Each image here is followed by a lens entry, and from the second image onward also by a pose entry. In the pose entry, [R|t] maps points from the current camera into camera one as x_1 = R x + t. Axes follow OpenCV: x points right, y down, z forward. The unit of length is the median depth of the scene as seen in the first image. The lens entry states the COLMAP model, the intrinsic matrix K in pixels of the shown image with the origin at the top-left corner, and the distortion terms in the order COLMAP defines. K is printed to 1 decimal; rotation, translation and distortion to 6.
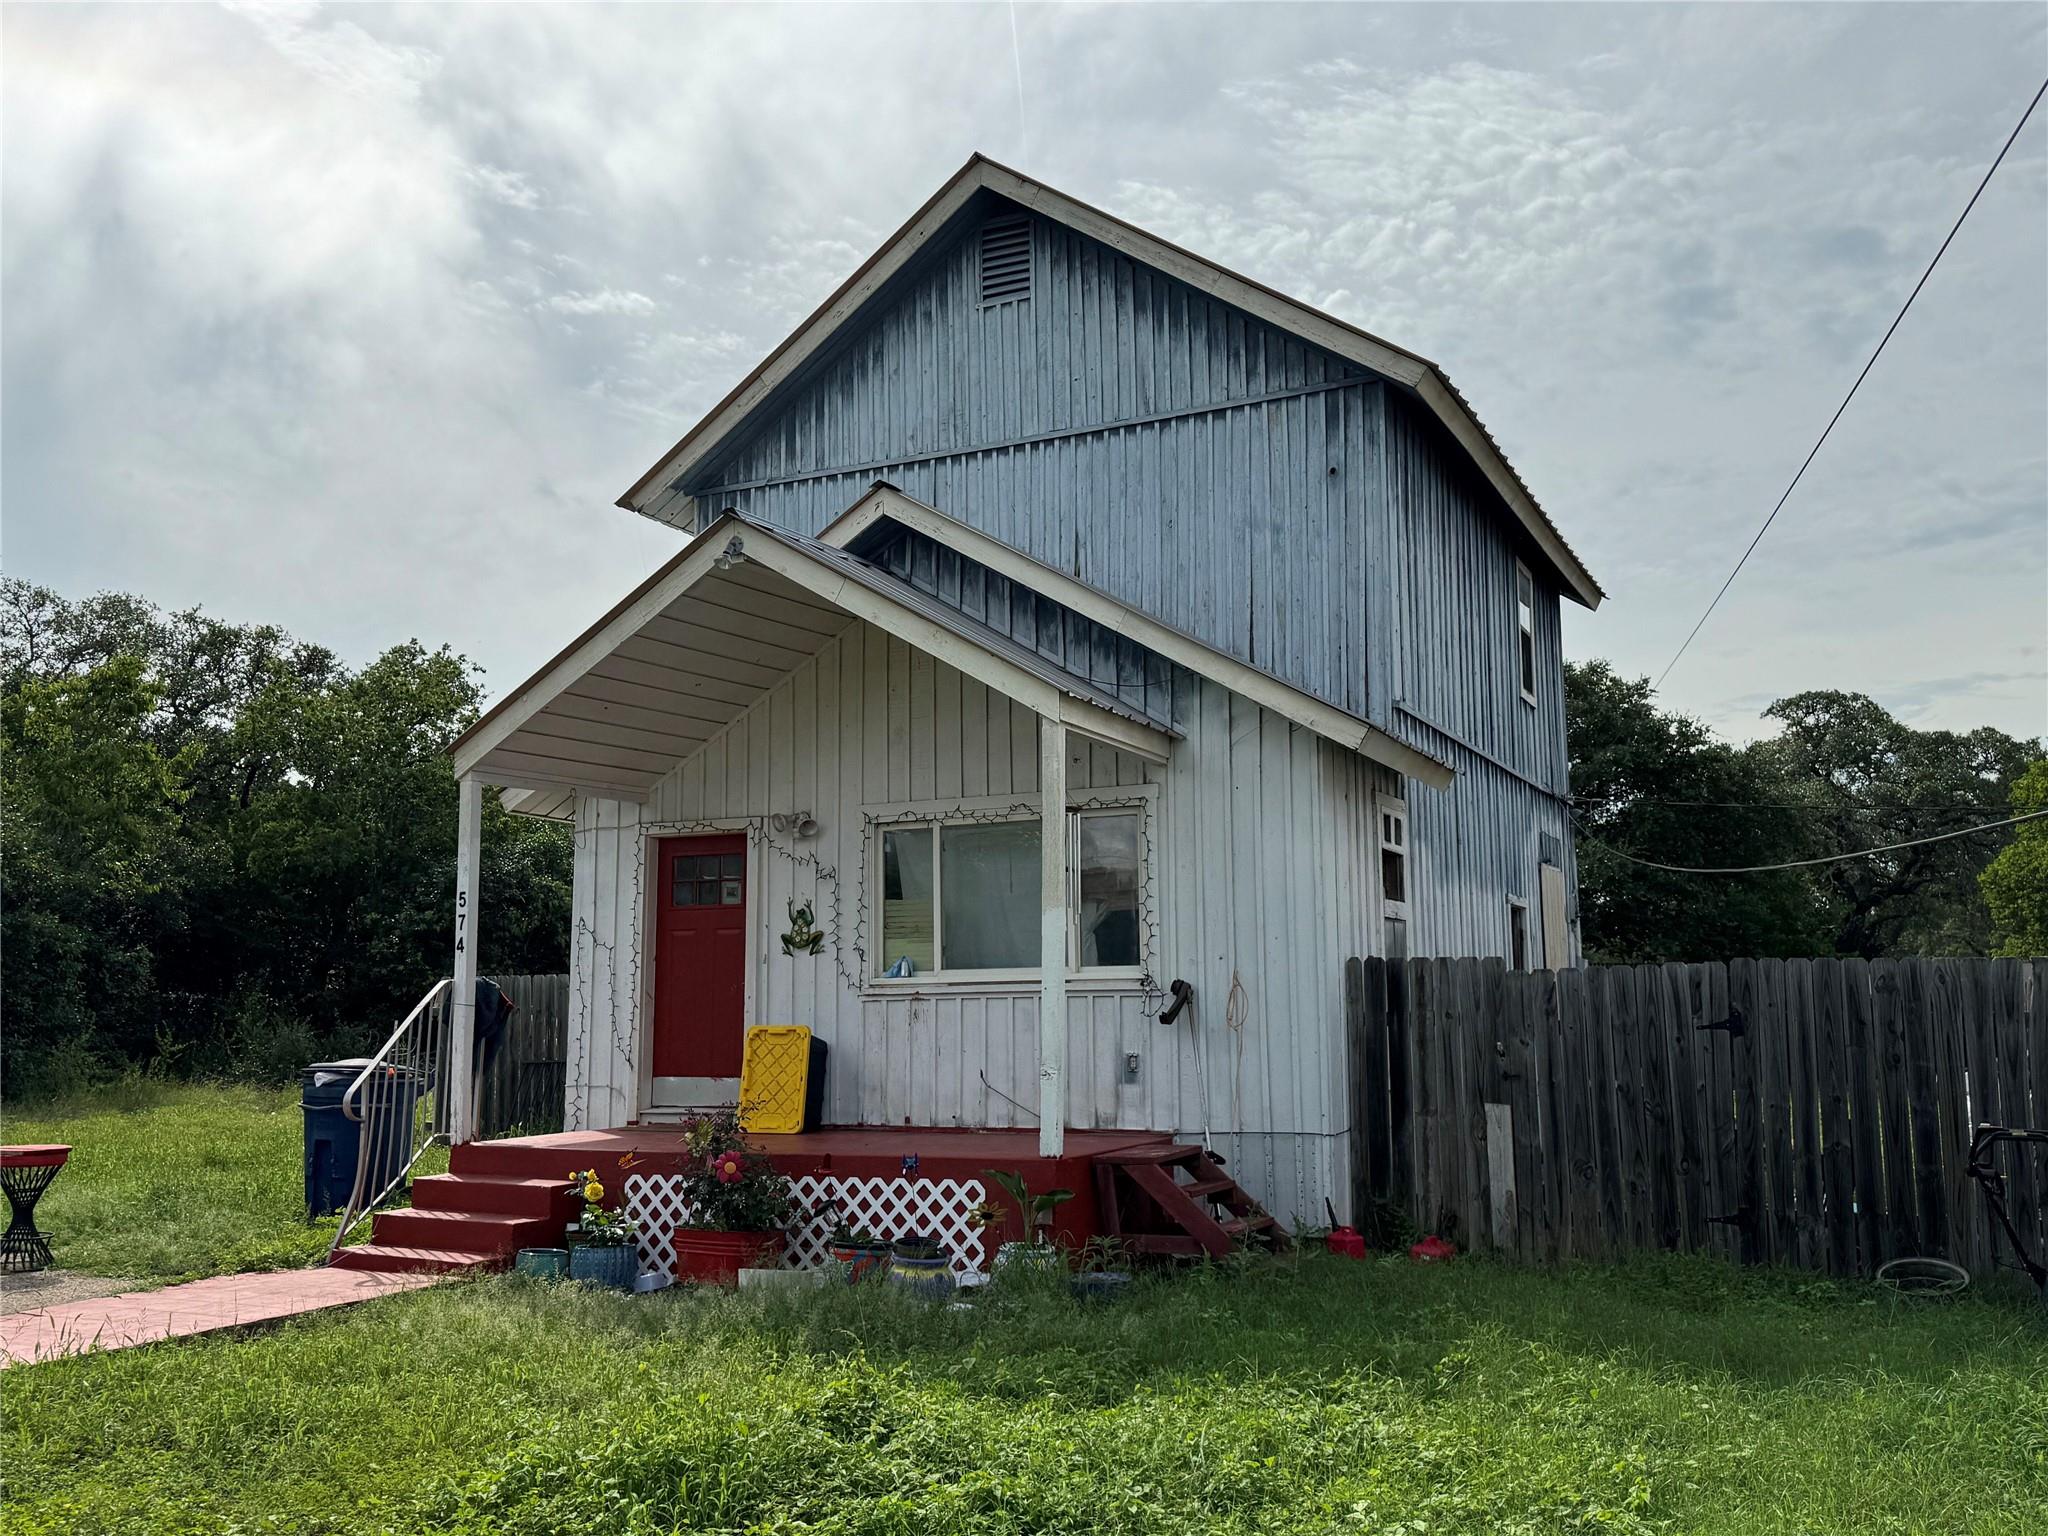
lens RADIAL K [[1771.9, 0, 1032.2], [0, 1771.9, 772.8], [0, 0, 1]] dist [0.067991, -0.086903]
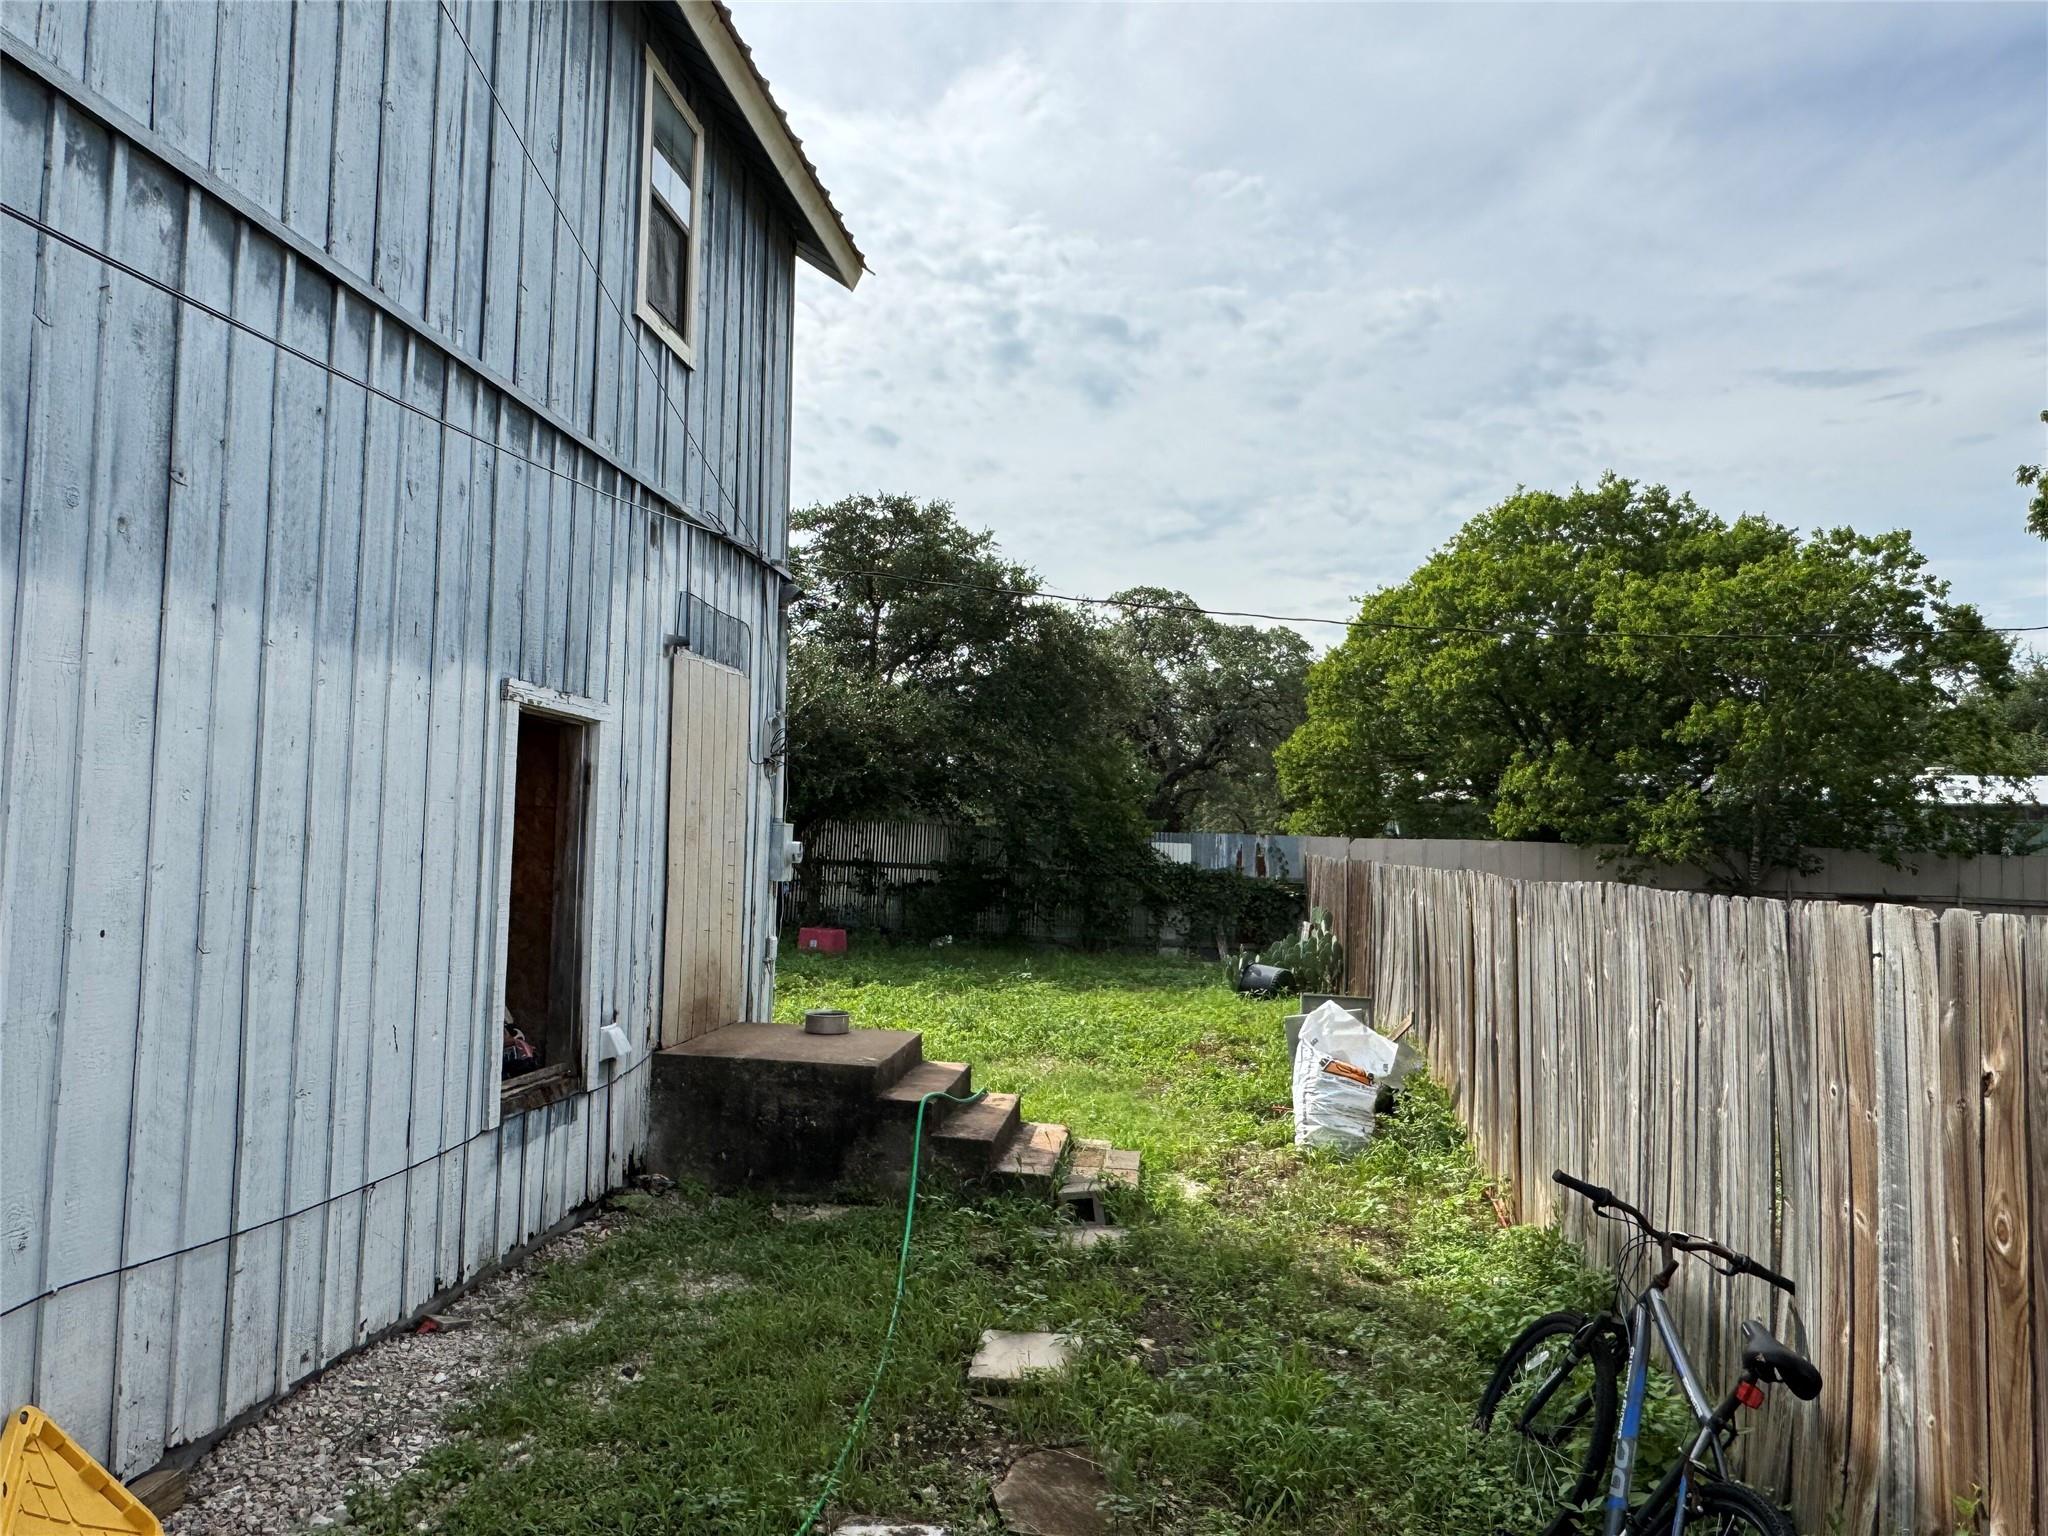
lens RADIAL K [[1346.4, 0, 1031.7], [0, 1346.4, 782.3], [0, 0, 1]] dist [-0.023395, 0.020128]
pose [[0.943523, 0.040540, 0.328817, 0.353933], [-0.067381, 0.995223, 0.070645, 0.076896], [-0.324382, -0.088811, 0.941748, 0.796485]]
